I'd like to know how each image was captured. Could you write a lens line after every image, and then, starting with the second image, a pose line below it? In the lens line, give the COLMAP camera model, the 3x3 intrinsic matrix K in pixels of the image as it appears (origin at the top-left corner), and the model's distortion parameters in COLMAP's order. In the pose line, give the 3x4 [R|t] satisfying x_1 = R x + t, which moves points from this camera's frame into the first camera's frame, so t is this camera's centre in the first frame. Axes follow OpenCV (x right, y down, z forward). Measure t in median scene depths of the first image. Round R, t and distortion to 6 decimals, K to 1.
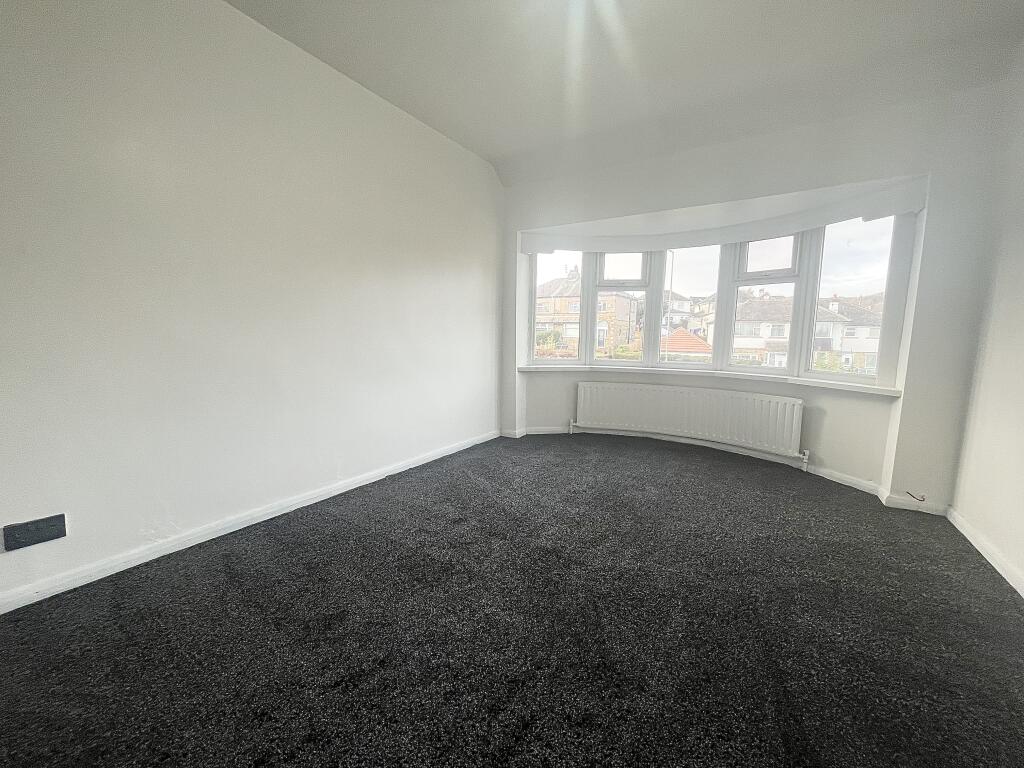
lens RADIAL K [[412.1, 0, 515.4], [0, 412.1, 384.4], [0, 0, 1]] dist [0.003102, 0.000458]
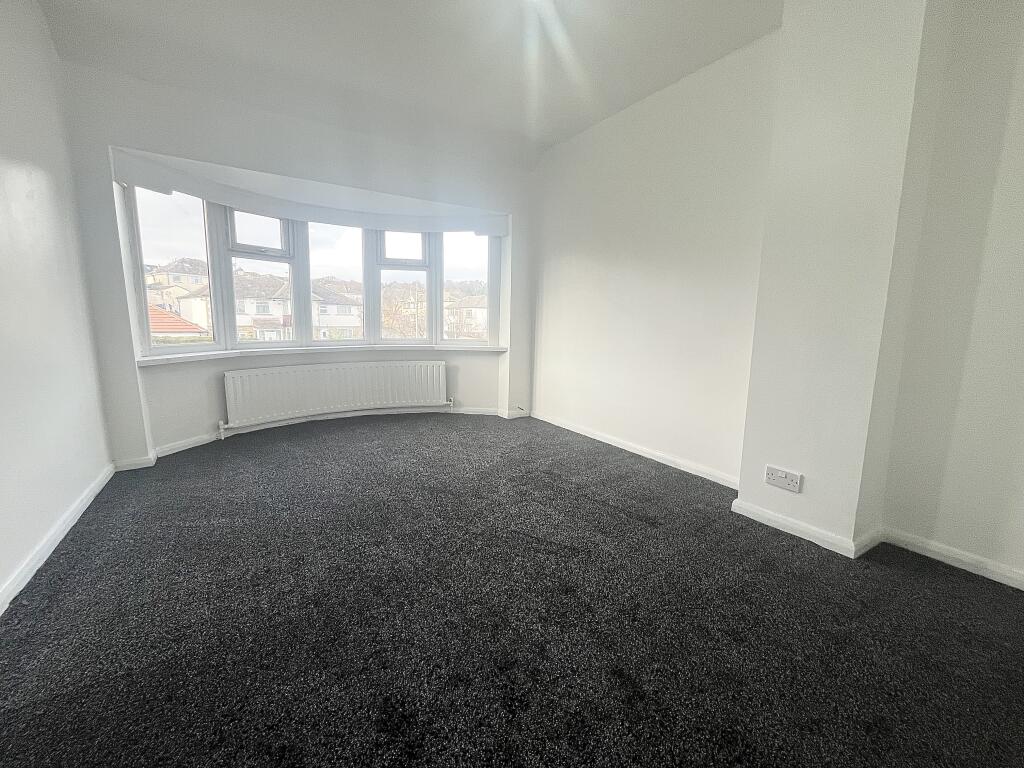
lens RADIAL K [[412.1, 0, 512.3], [0, 412.1, 381.4], [0, 0, 1]] dist [0.003102, 0.000458]
pose [[0.433001, -0.147771, 0.889199, -0.406512], [0.105257, 0.988011, 0.112937, -0.025550], [-0.895227, 0.044693, 0.443364, 0.213794]]
